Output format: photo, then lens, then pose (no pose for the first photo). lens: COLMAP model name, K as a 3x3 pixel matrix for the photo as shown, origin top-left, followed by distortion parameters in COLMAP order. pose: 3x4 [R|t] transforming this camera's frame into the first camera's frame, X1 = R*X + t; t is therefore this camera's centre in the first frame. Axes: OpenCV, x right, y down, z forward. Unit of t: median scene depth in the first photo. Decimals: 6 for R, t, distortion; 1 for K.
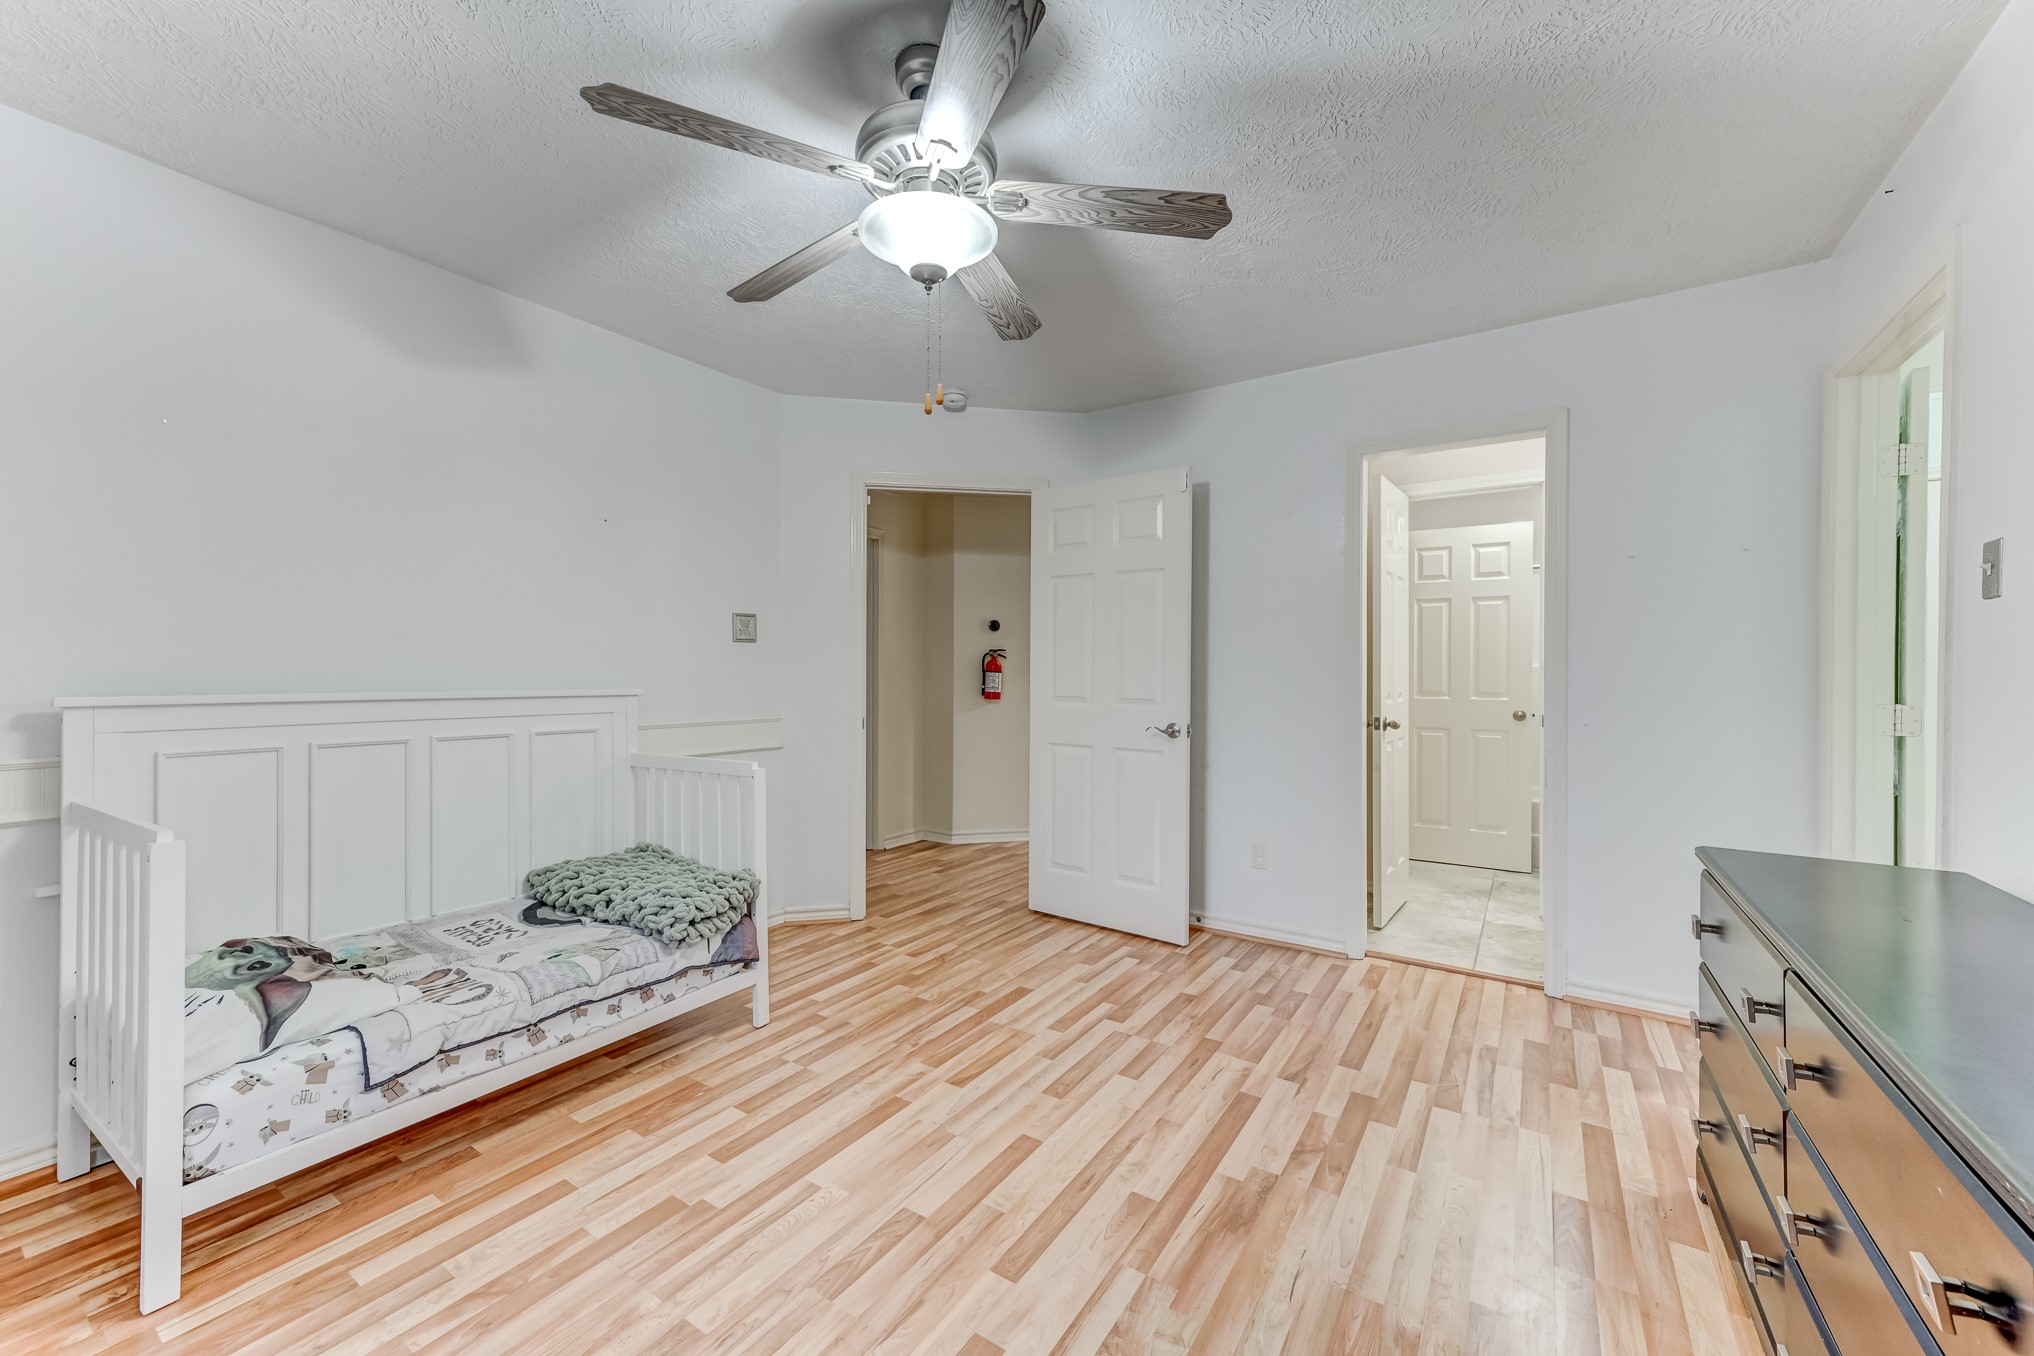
lens RADIAL K [[789.7, 0, 1018.7], [0, 789.7, 677.7], [0, 0, 1]] dist [0.000394, 0.000253]
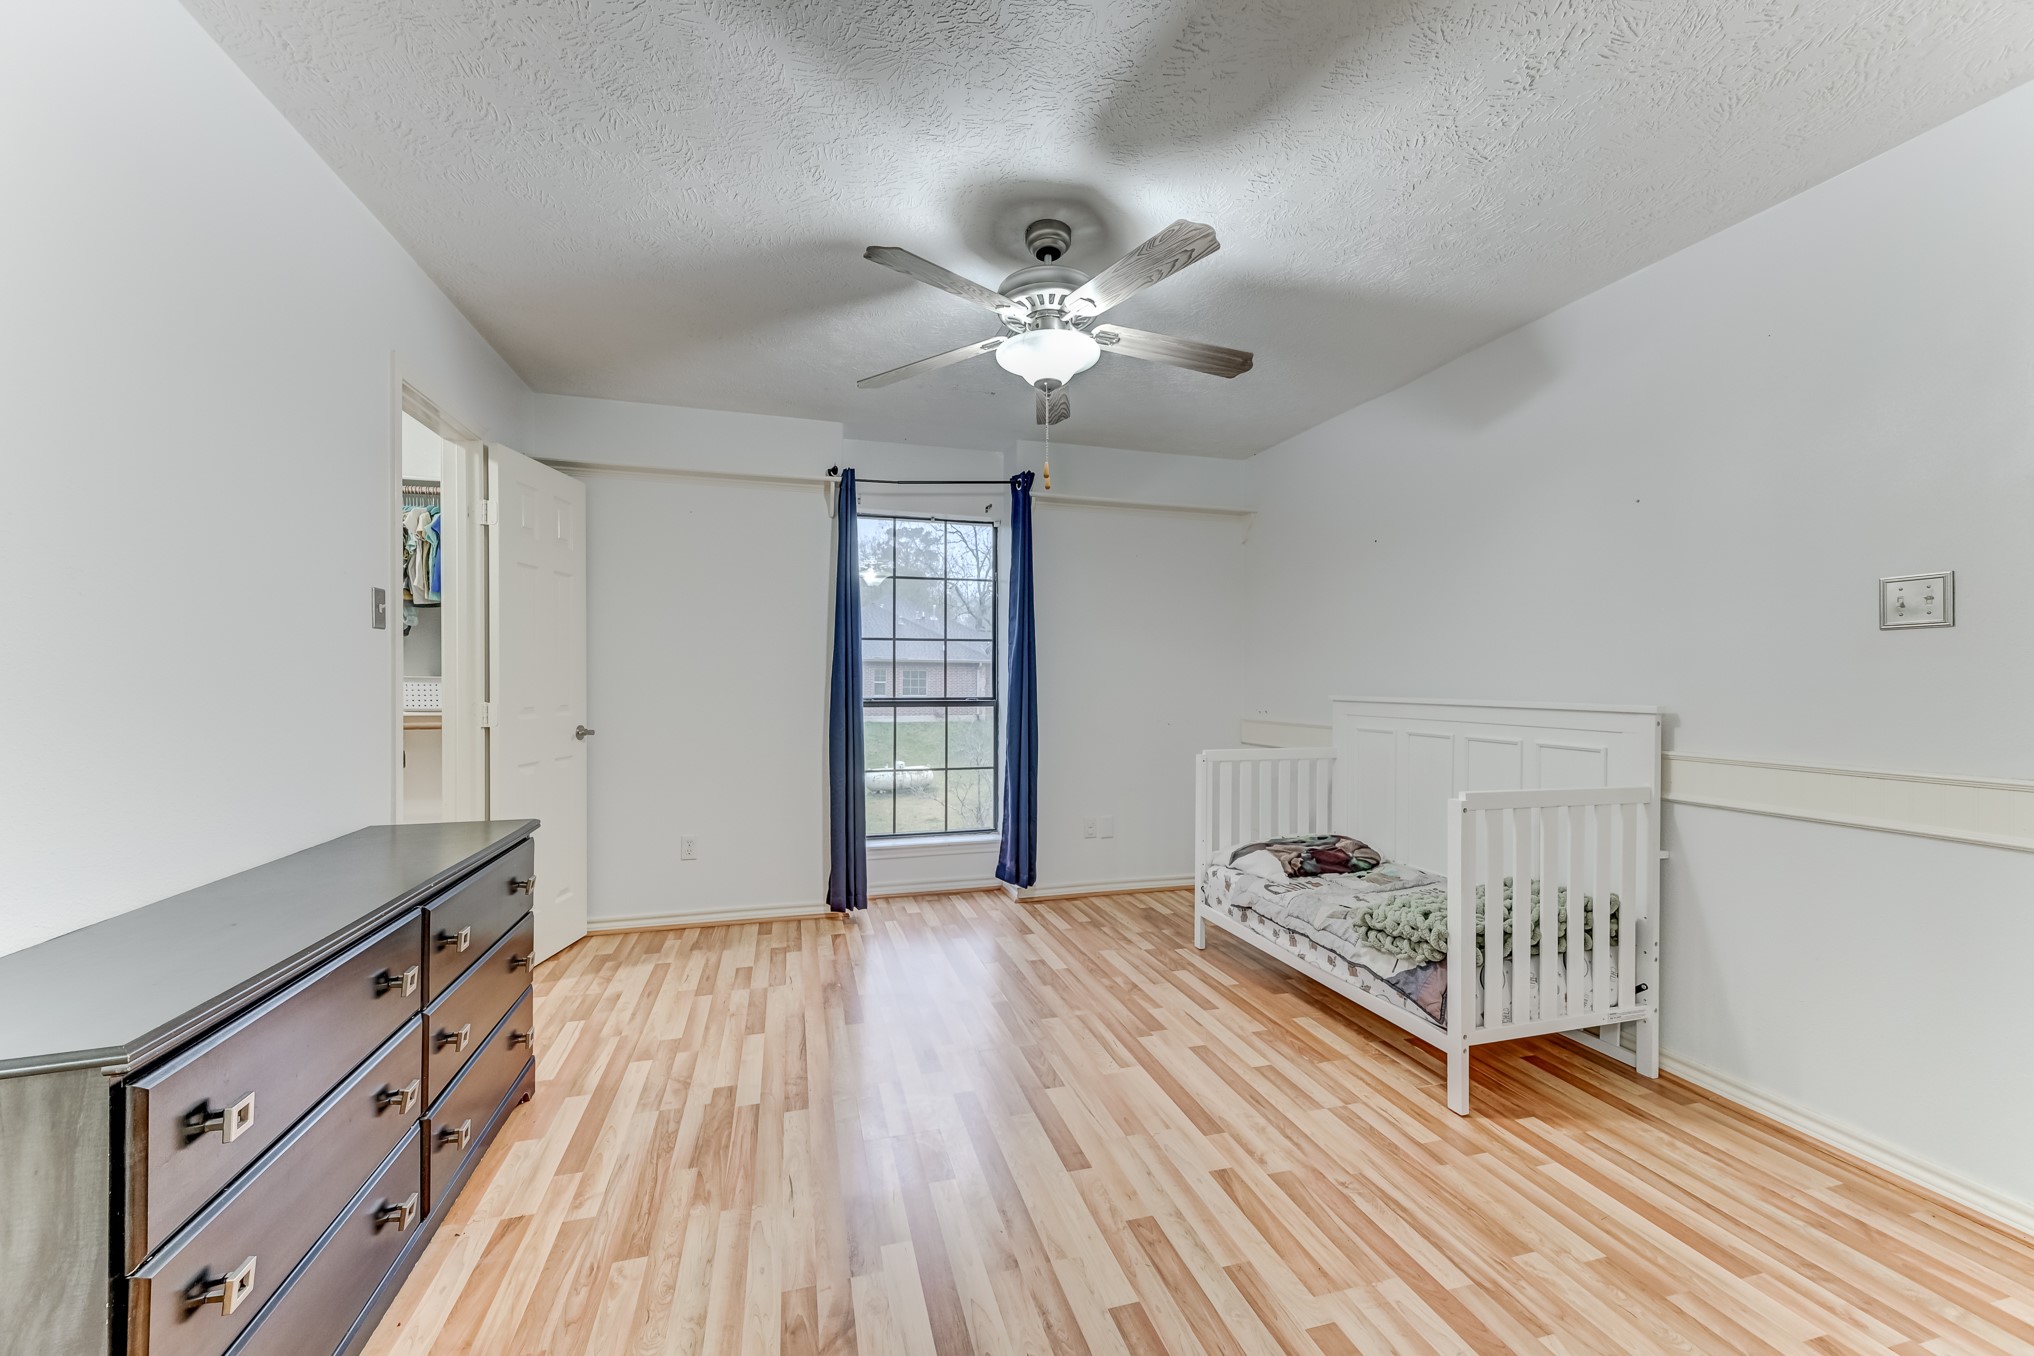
lens RADIAL K [[789.7, 0, 1026.3], [0, 789.7, 672.9], [0, 0, 1]] dist [0.000394, 0.000253]
pose [[-0.643475, -0.008412, -0.765421, 0.741939], [-0.008709, 0.999955, -0.003668, -0.018785], [0.765417, 0.004305, -0.643520, 1.447026]]
